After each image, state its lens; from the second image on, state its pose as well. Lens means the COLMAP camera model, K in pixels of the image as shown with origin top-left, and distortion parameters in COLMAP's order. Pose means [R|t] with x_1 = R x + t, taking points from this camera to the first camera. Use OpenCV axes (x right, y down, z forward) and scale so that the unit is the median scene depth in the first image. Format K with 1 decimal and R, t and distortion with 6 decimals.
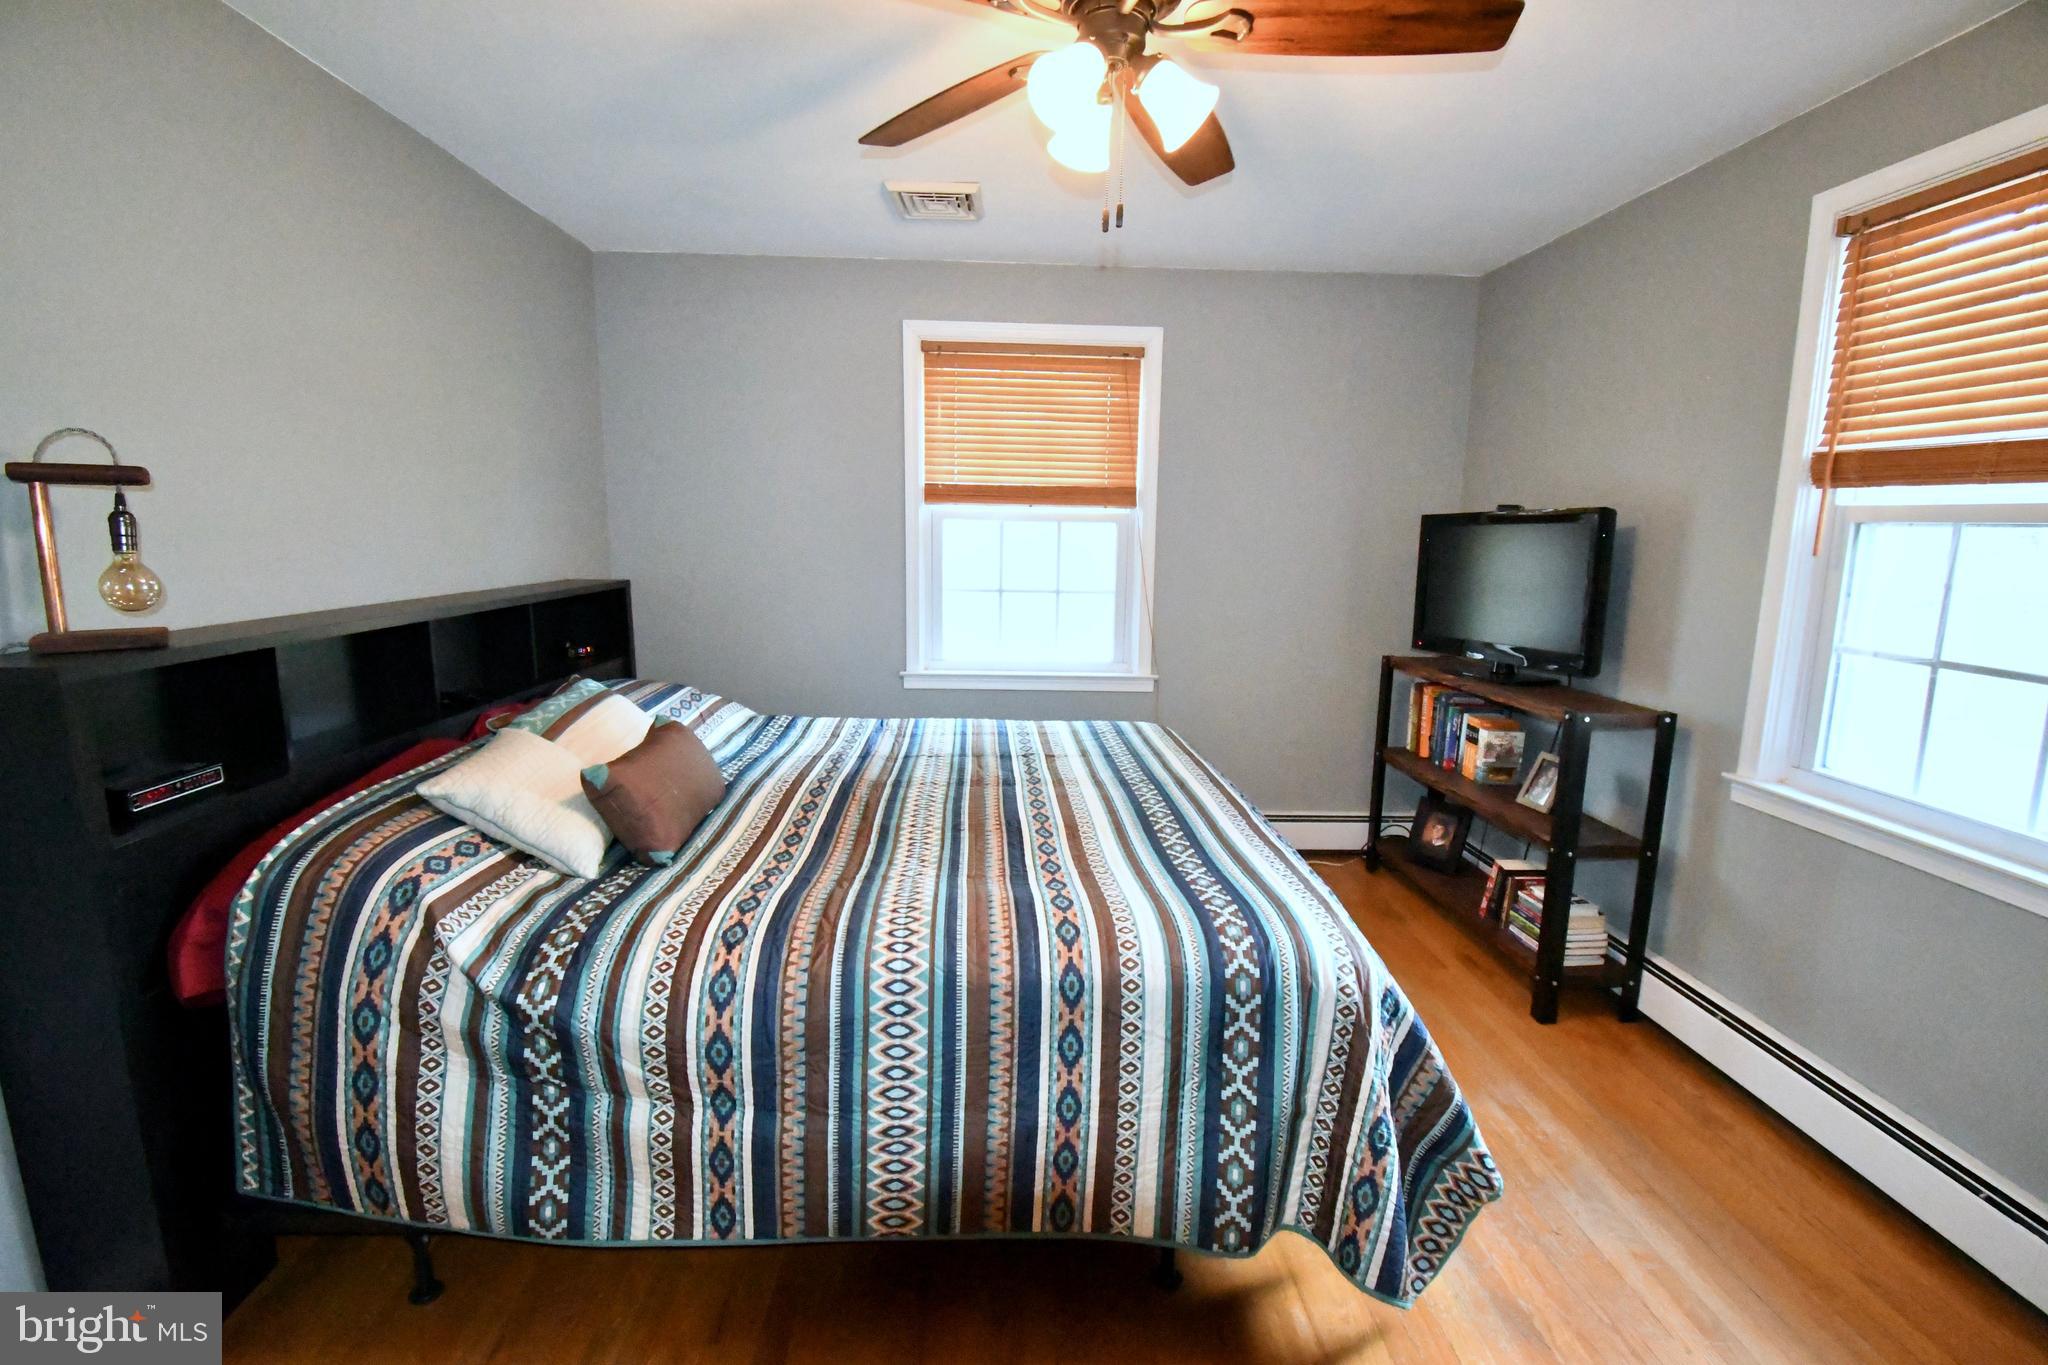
lens RADIAL K [[906.2, 0, 1027.5], [0, 906.2, 680.0], [0, 0, 1]] dist [0.023955, -0.027700]
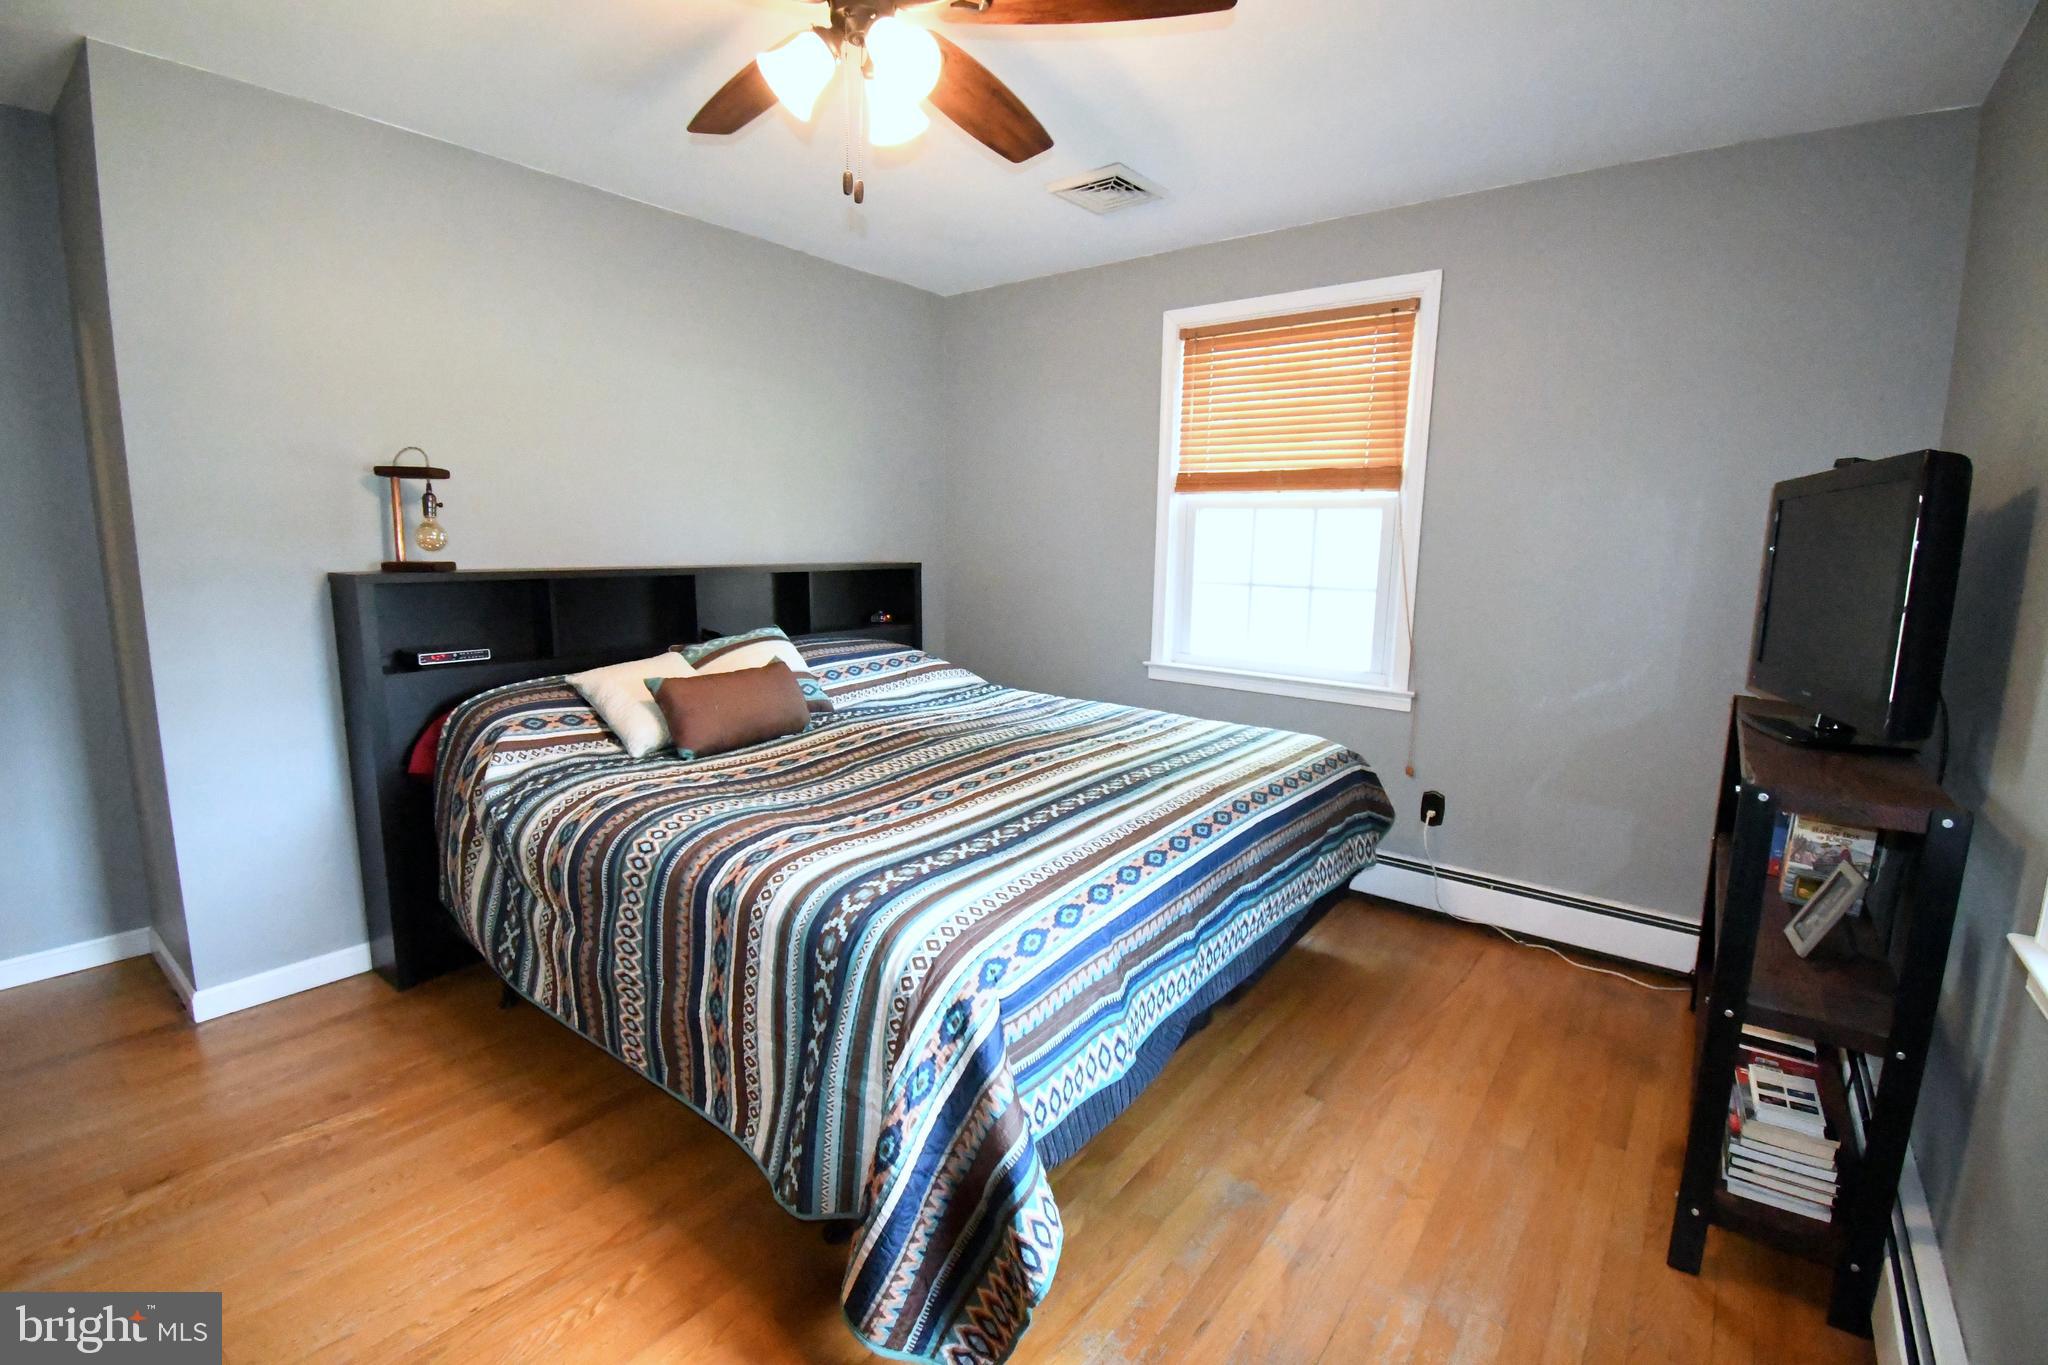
lens RADIAL K [[906.2, 0, 1027.5], [0, 906.2, 680.0], [0, 0, 1]] dist [0.023955, -0.027700]
pose [[0.769399, 0.098898, -0.631066, 0.714110], [-0.110124, 0.993686, 0.021463, 0.005450], [0.629204, 0.052982, 0.775432, 0.256651]]
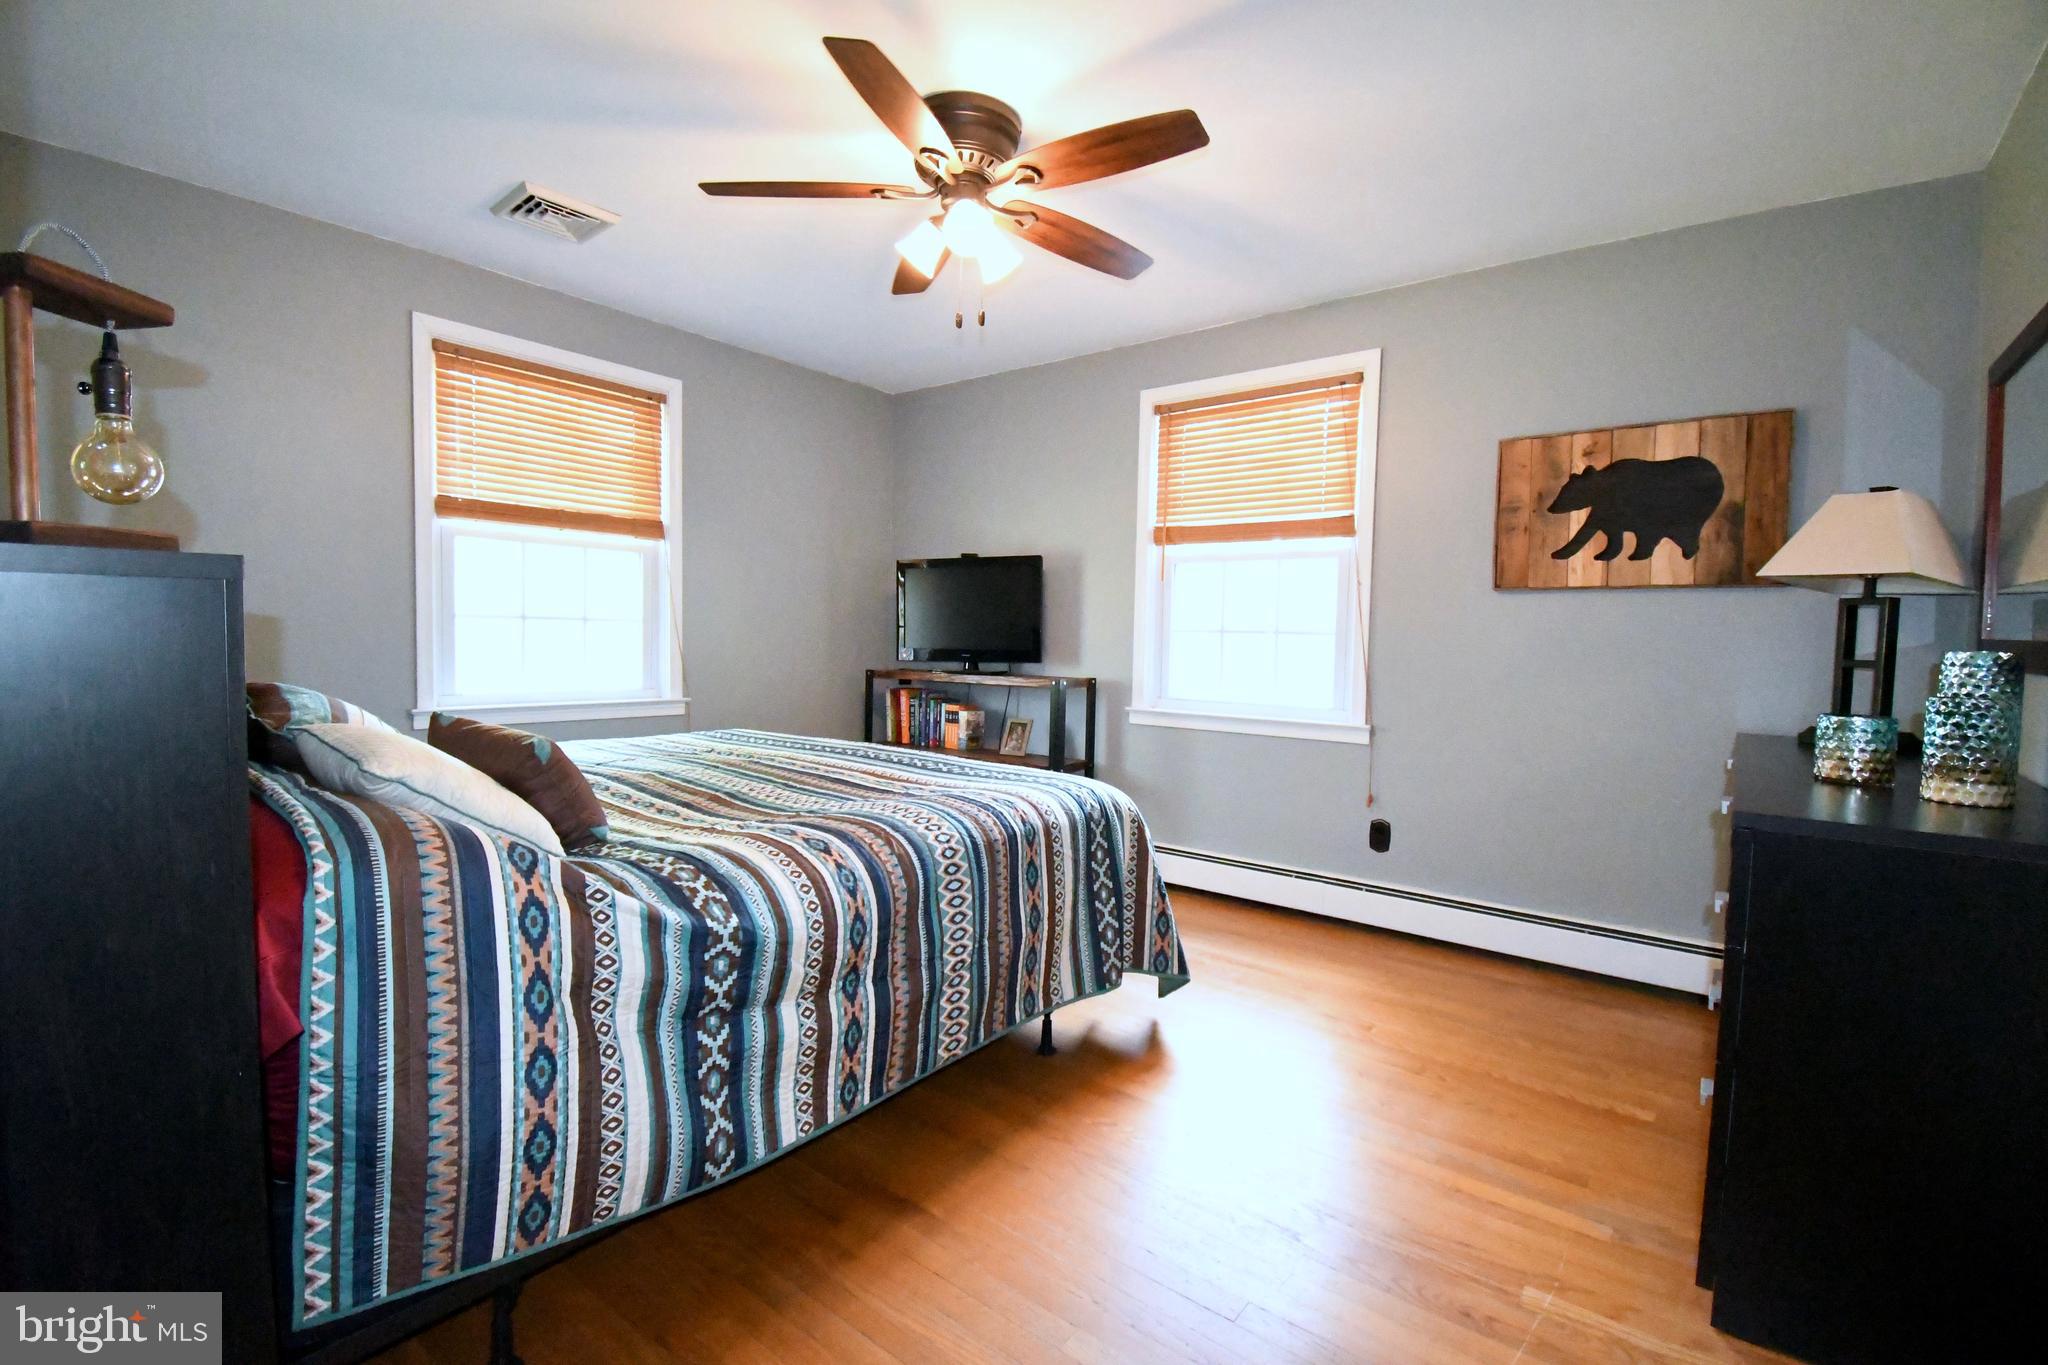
lens RADIAL K [[893.9, 0, 1015.6], [0, 893.9, 679.8], [0, 0, 1]] dist [0.018142, -0.025020]
pose [[0.651829, -0.039934, 0.757314, -0.731198], [0.110959, 0.992888, -0.043148, 0.111225], [-0.750205, 0.112156, 0.651624, 0.048007]]
